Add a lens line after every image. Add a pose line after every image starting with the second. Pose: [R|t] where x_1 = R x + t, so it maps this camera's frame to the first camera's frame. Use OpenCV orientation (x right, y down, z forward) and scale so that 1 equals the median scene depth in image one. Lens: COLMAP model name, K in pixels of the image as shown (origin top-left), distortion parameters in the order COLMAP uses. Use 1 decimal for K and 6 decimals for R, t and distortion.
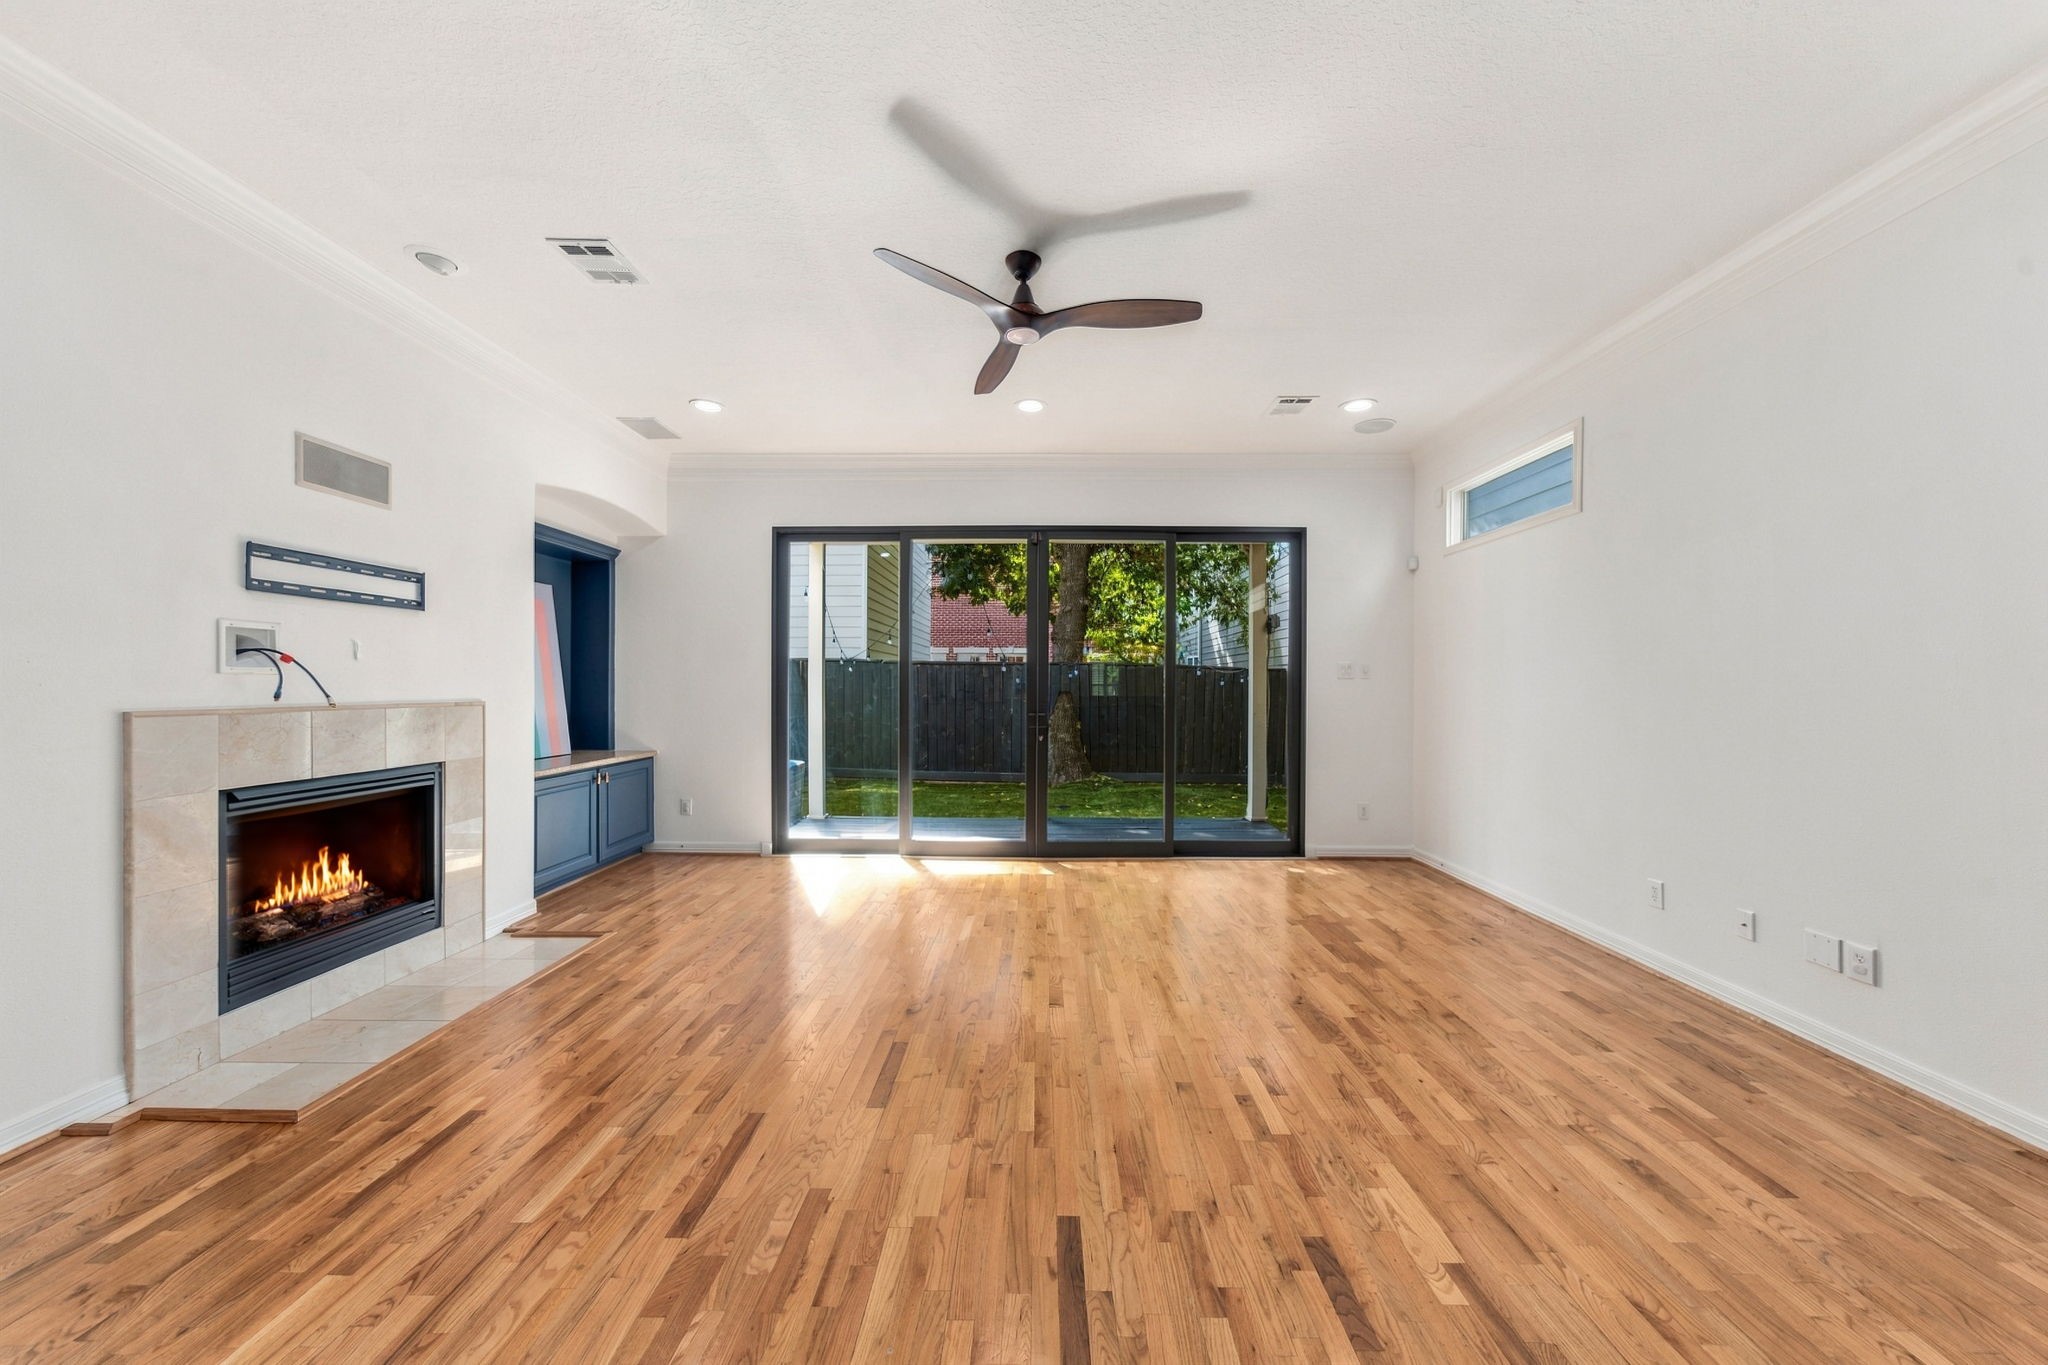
lens RADIAL K [[706.2, 0, 1029.4], [0, 706.2, 687.2], [0, 0, 1]] dist [0.000340, 0.000245]
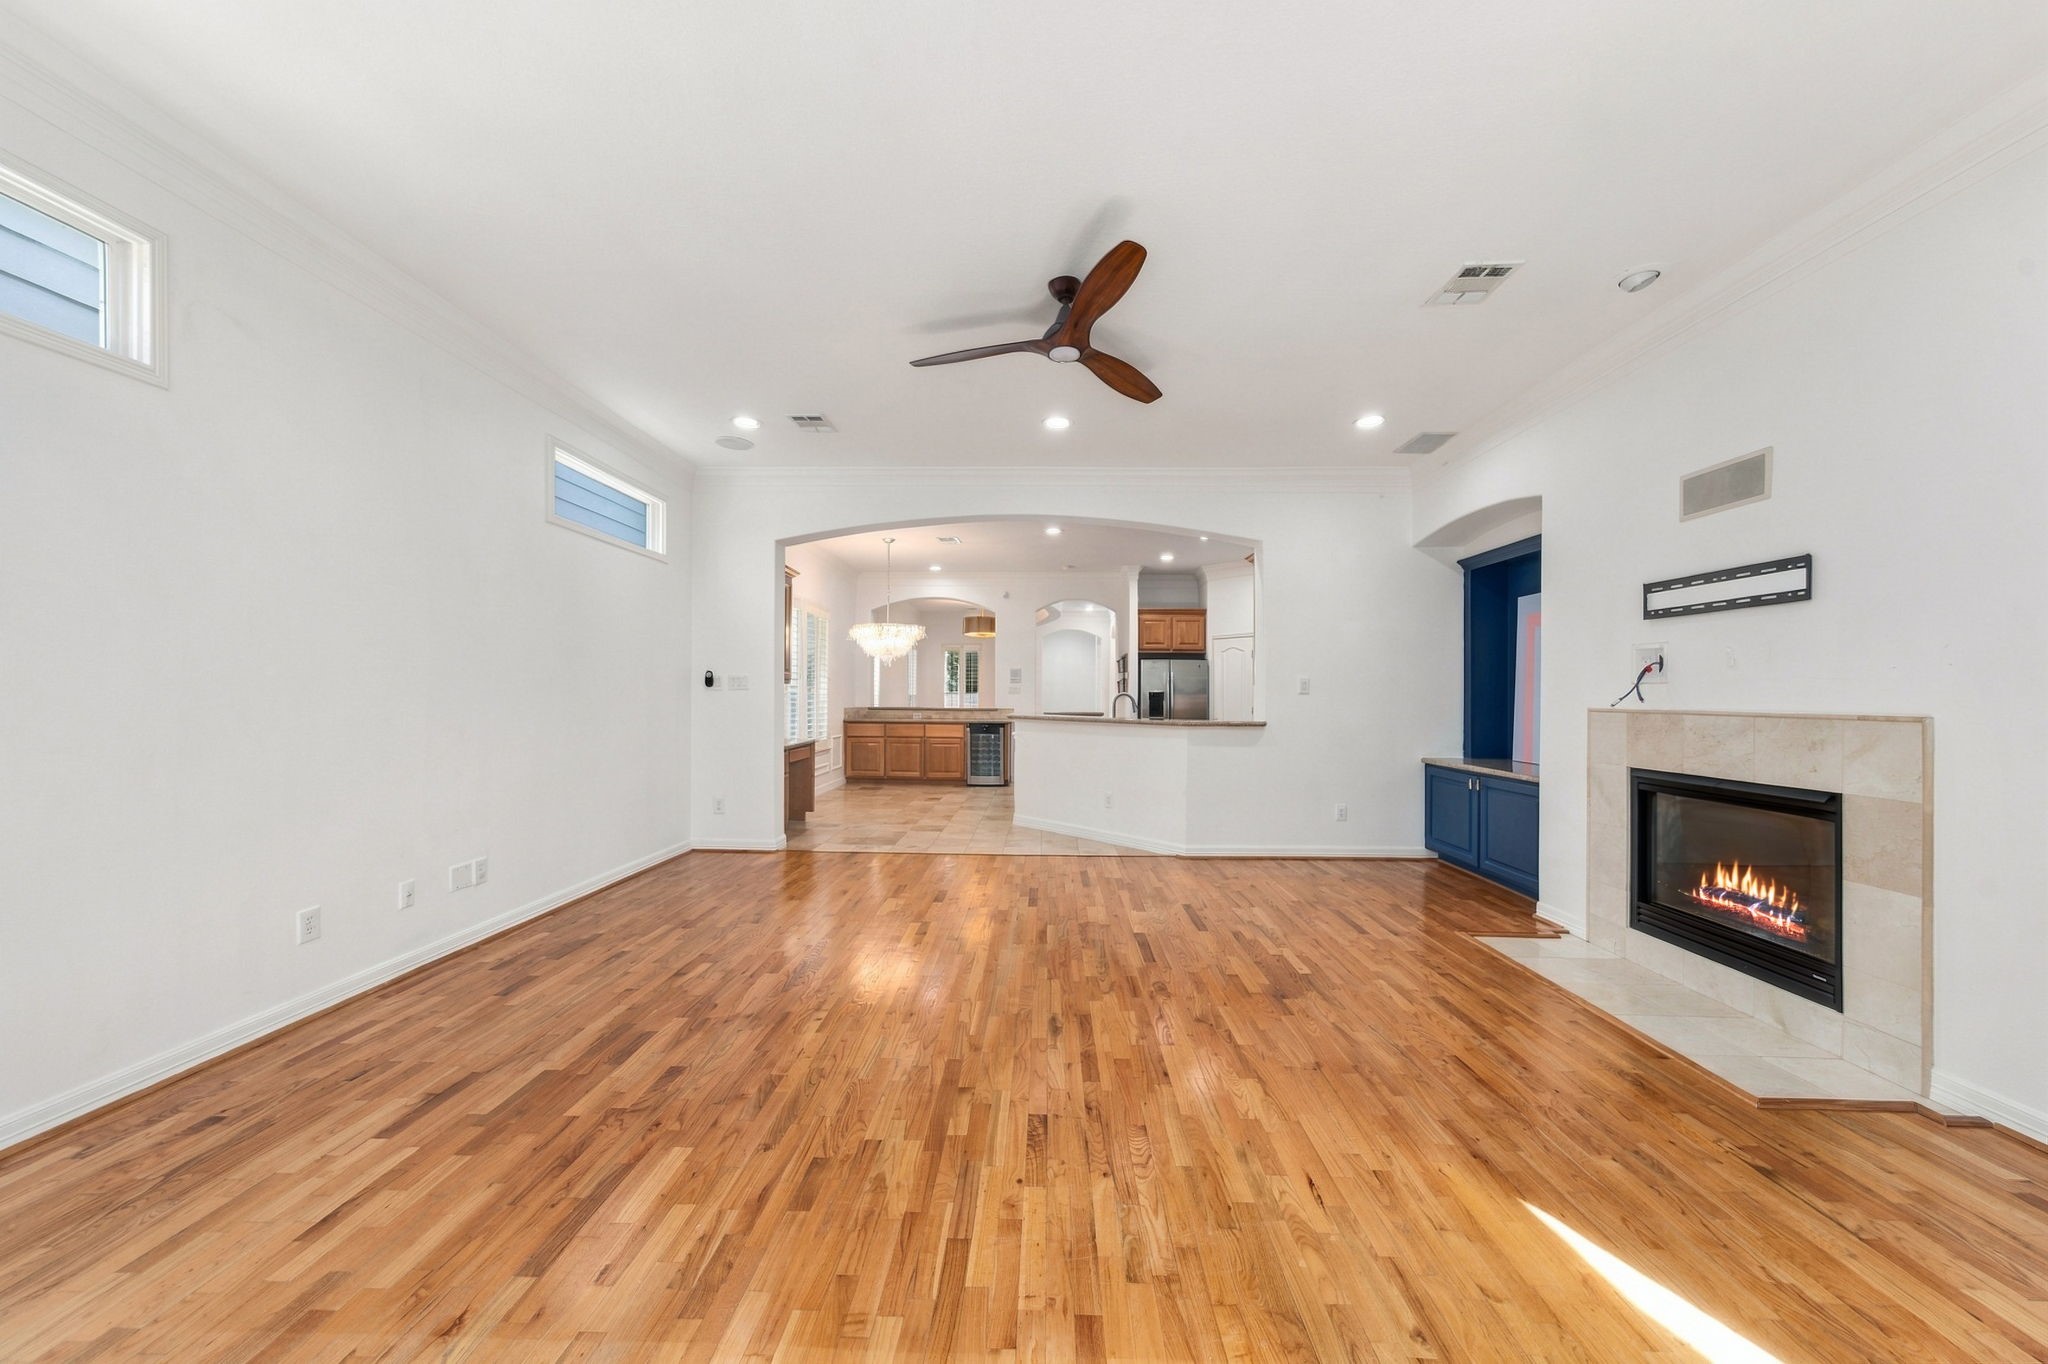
lens RADIAL K [[700.6, 0, 1031.5], [0, 700.6, 686.5], [0, 0, 1]] dist [-0.008995, 0.002493]
pose [[-0.999896, -0.010222, 0.010139, 0.025232], [-0.010291, 0.999924, -0.006771, 0.006227], [-0.010069, -0.006875, -0.999926, 1.947317]]
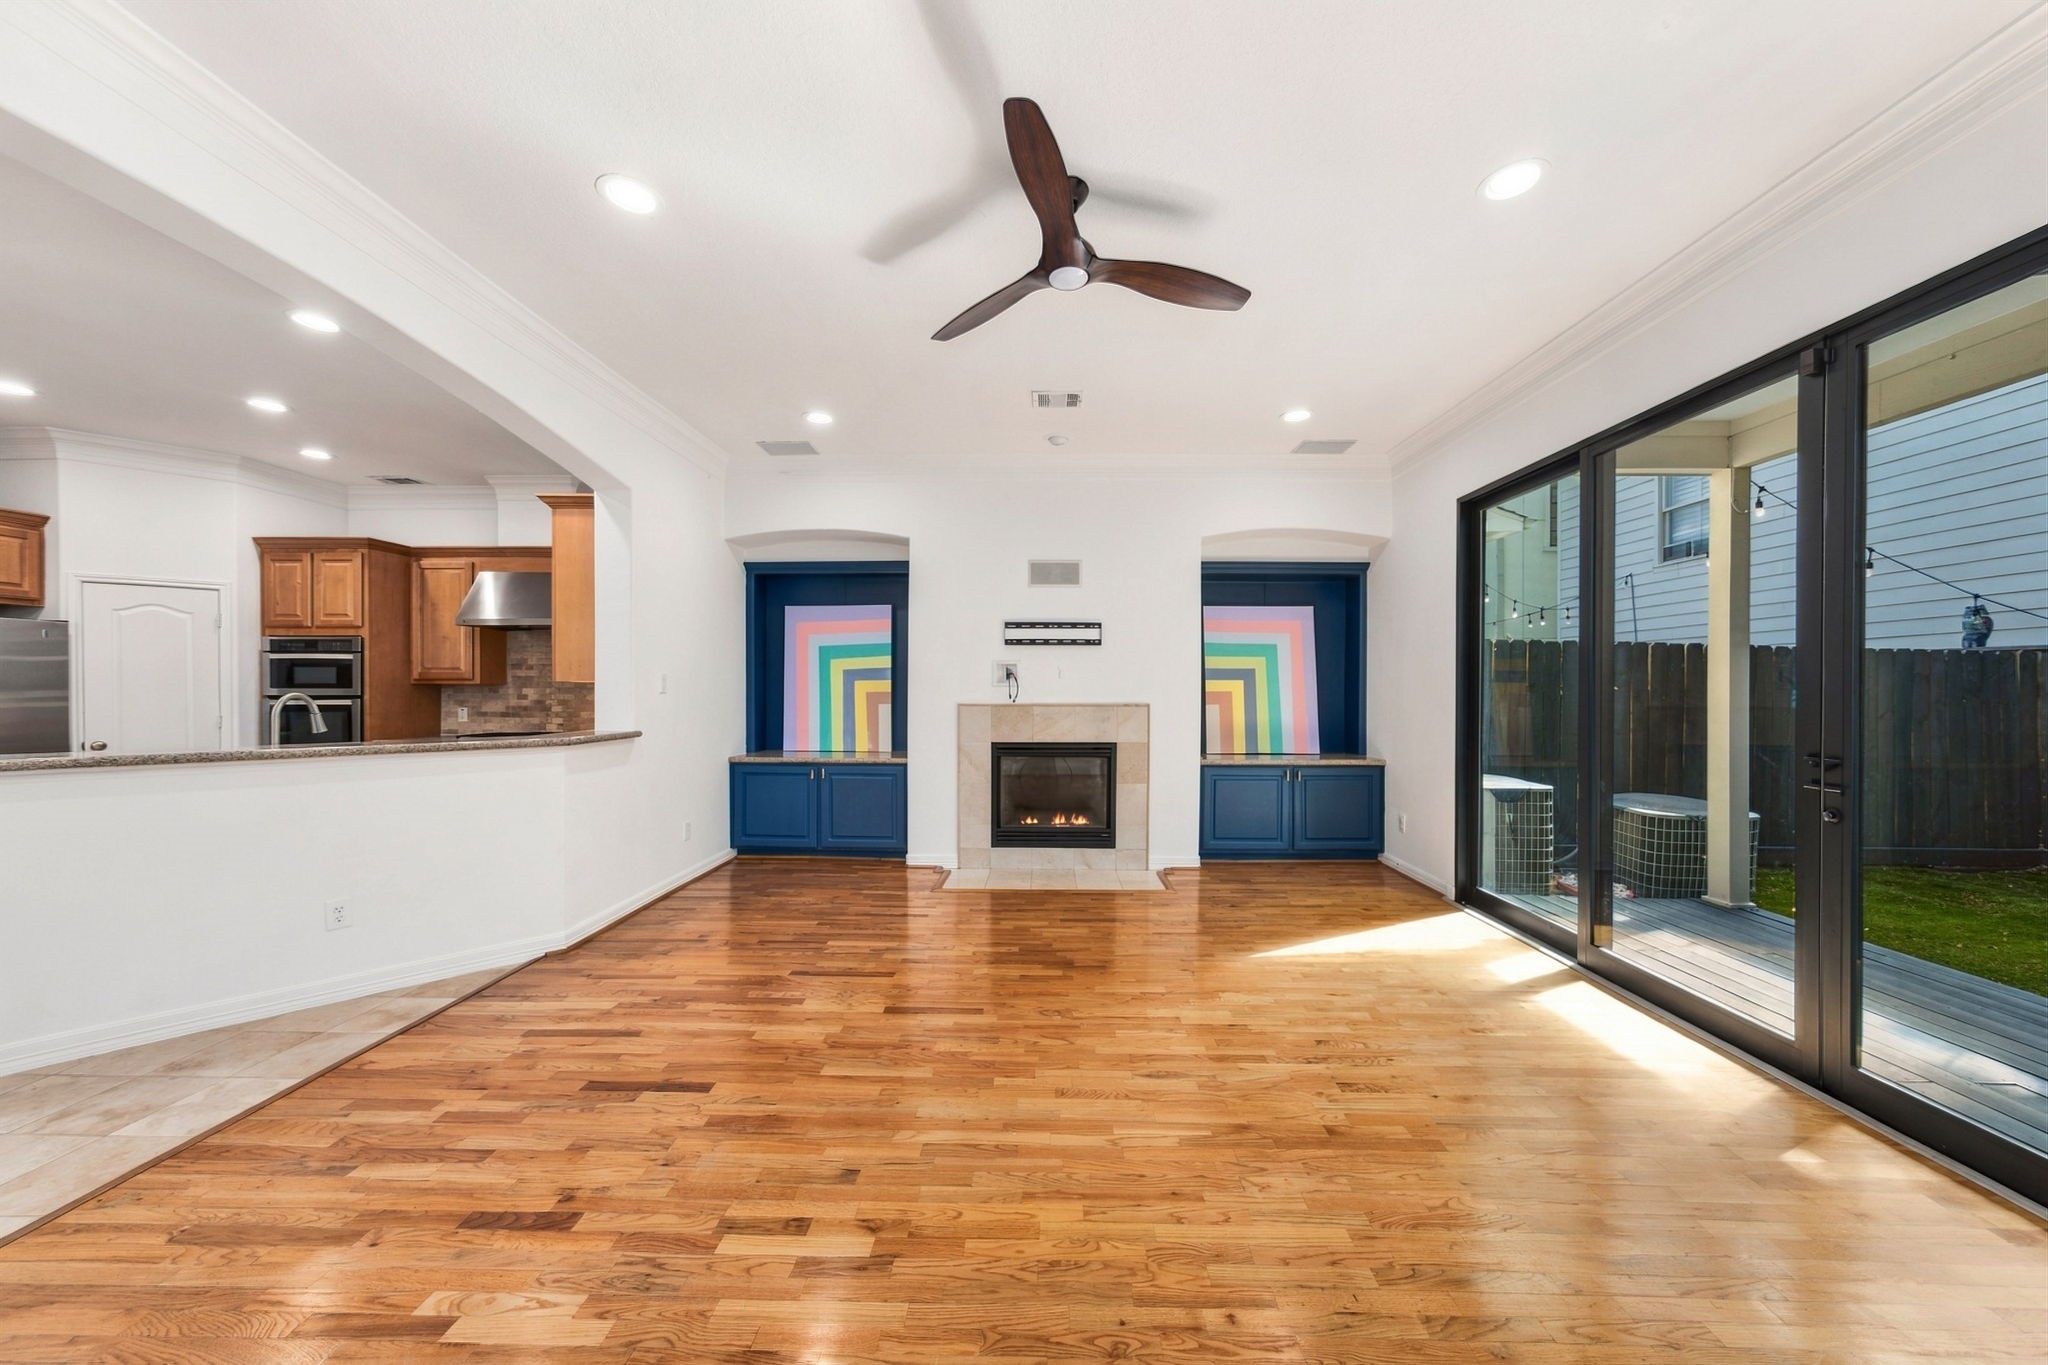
lens RADIAL K [[698.7, 0, 1026.5], [0, 698.7, 694.2], [0, 0, 1]] dist [-0.007363, 0.000370]
pose [[-0.019006, 0.002132, -0.999817, 0.778241], [-0.007253, 0.999971, 0.002271, -0.000033], [0.999793, 0.007295, -0.018990, 0.927335]]
